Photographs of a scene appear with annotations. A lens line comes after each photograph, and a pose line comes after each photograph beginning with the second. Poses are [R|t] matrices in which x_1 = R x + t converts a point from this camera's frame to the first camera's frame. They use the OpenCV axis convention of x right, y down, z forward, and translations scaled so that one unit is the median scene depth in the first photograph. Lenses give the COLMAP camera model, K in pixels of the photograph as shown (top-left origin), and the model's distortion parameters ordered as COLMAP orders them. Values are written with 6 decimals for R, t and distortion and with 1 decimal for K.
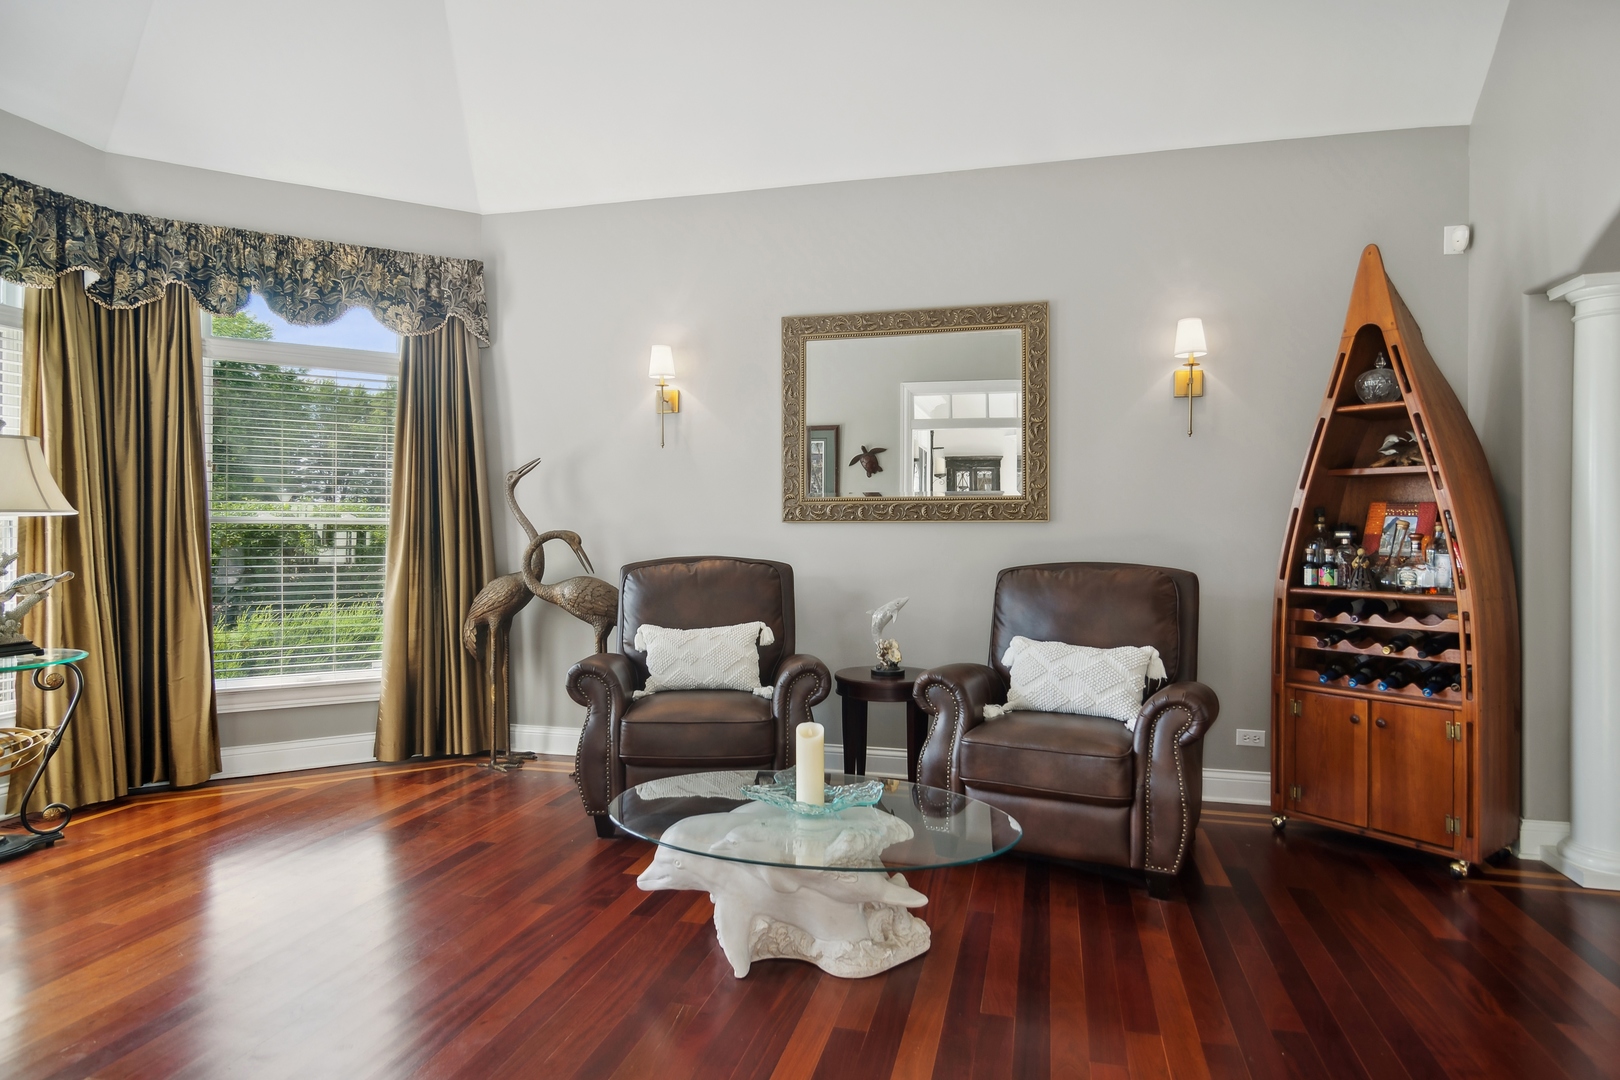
lens RADIAL K [[904.3, 0, 811.7], [0, 904.3, 523.9], [0, 0, 1]] dist [-0.004997, 0.000360]
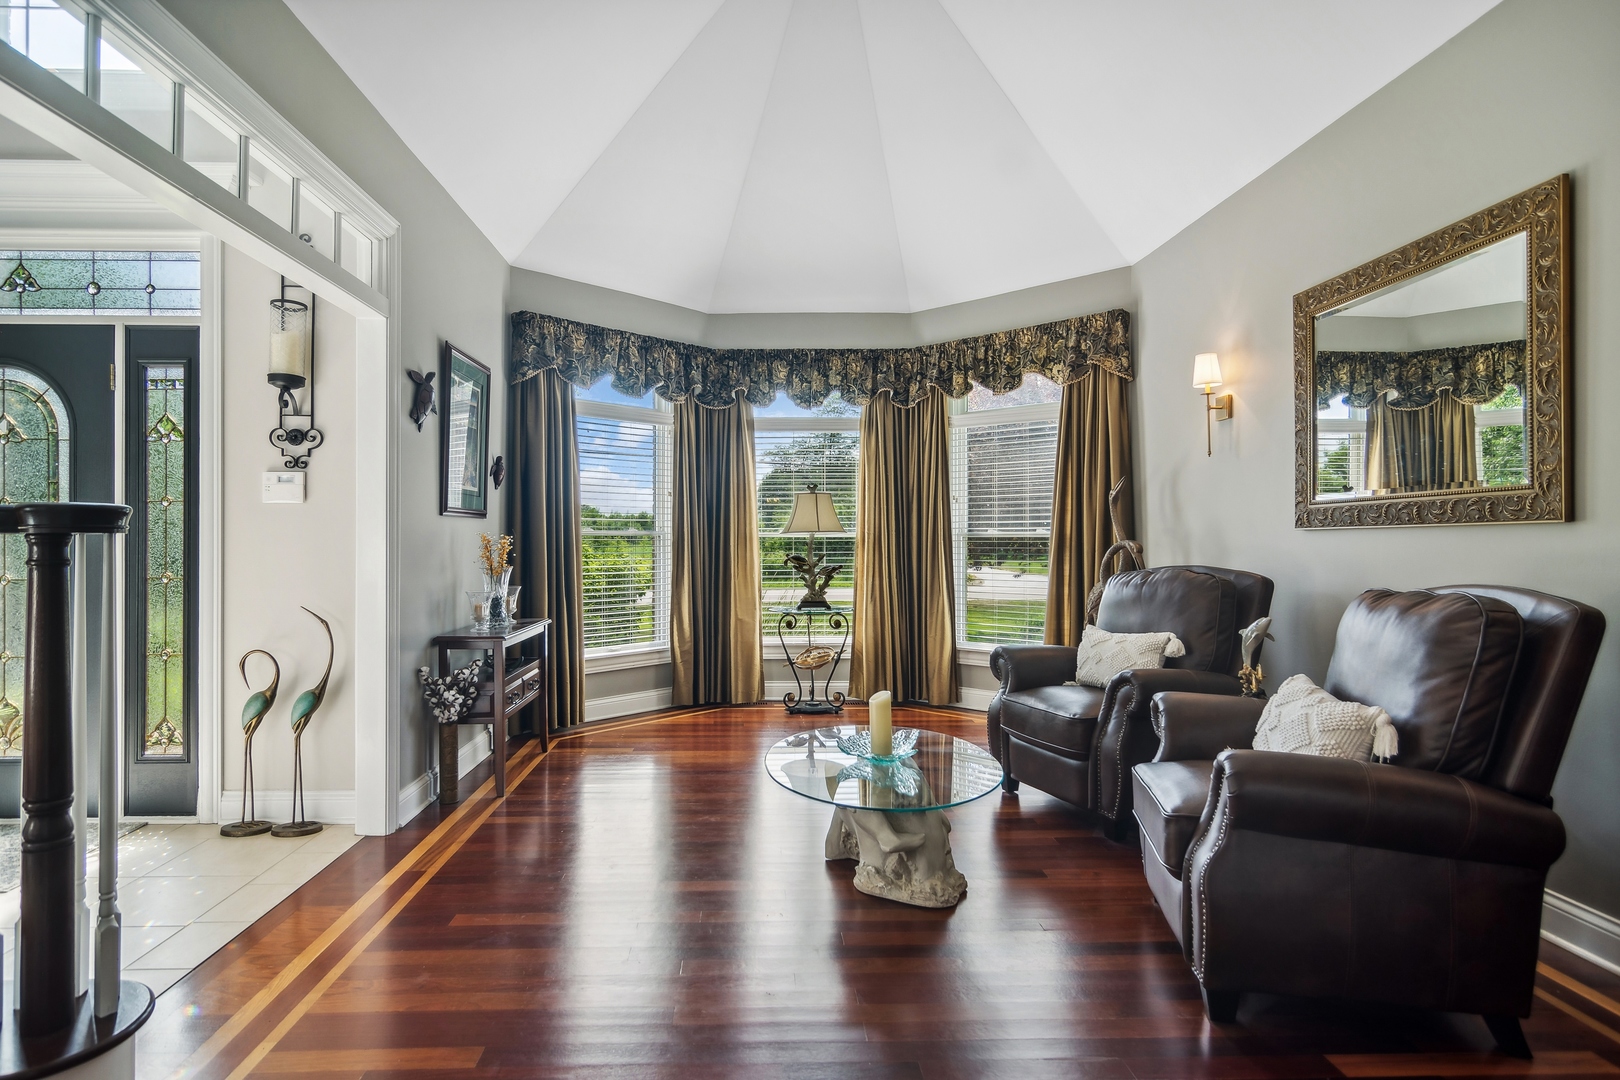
lens RADIAL K [[884.3, 0, 810.0], [0, 884.3, 540.0], [0, 0, 1]] dist [-0.000410, 0.000485]
pose [[0.322679, -0.007581, -0.946478, 0.655082], [0.016633, 0.999859, -0.002338, 0.002860], [0.946362, -0.014988, 0.322760, 0.286338]]
